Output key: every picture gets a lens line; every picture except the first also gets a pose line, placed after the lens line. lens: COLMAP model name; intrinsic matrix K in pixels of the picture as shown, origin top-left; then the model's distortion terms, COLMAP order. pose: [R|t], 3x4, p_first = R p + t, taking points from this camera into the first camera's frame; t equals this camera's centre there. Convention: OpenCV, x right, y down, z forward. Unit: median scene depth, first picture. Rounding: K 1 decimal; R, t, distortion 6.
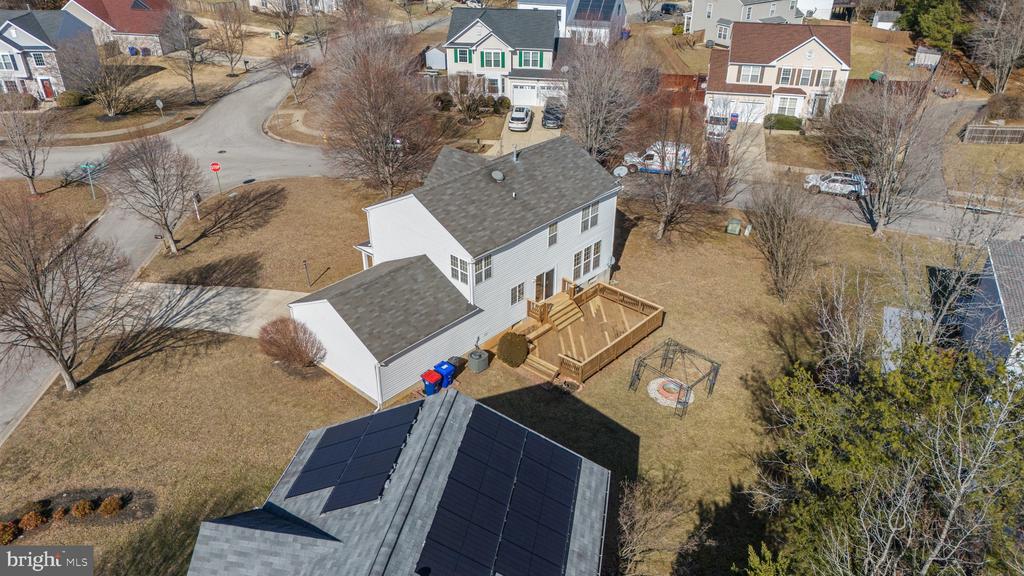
lens RADIAL K [[758.3, 0, 512.0], [0, 758.3, 288.0], [0, 0, 1]] dist [0.036357, -0.003775]
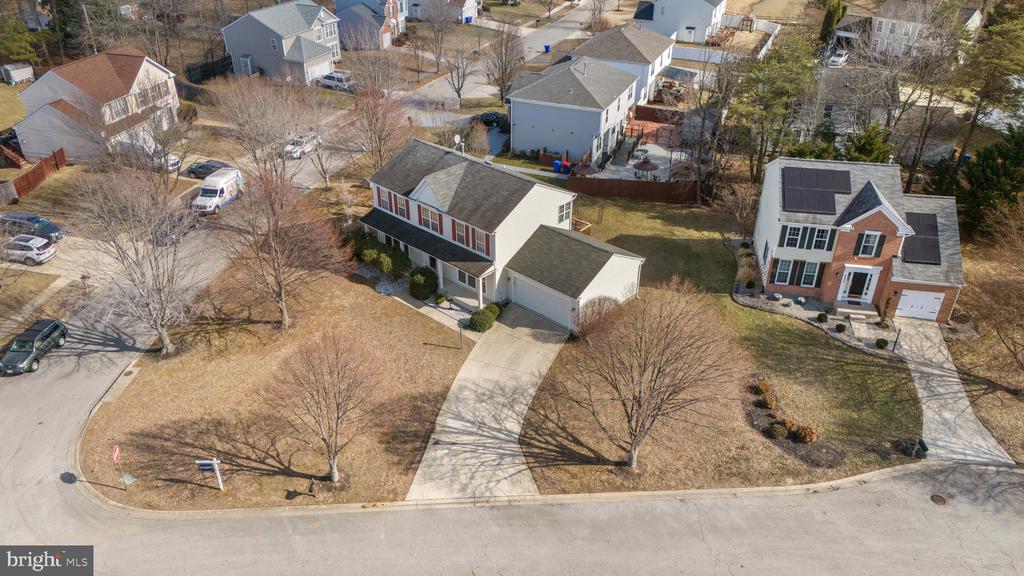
lens RADIAL K [[741.0, 0, 514.8], [0, 741.0, 315.3], [0, 0, 1]] dist [0.052873, -0.000998]
pose [[-0.006572, -0.541315, 0.840794, -0.806160], [0.494363, 0.729117, 0.473280, -0.354040], [-0.869231, 0.418767, 0.262814, 0.485869]]
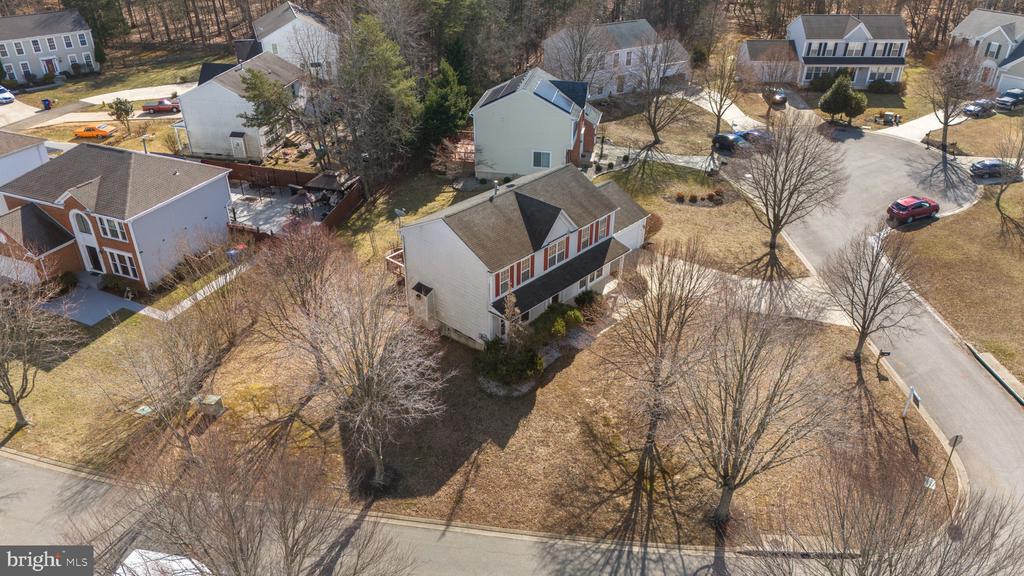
lens RADIAL K [[758.3, 0, 512.0], [0, 758.3, 288.0], [0, 0, 1]] dist [0.036357, -0.003775]
pose [[-0.999858, 0.011924, 0.011895, -0.024099], [0.016235, 0.494496, 0.869028, -0.752138], [0.004480, 0.869098, -0.494619, 1.153910]]
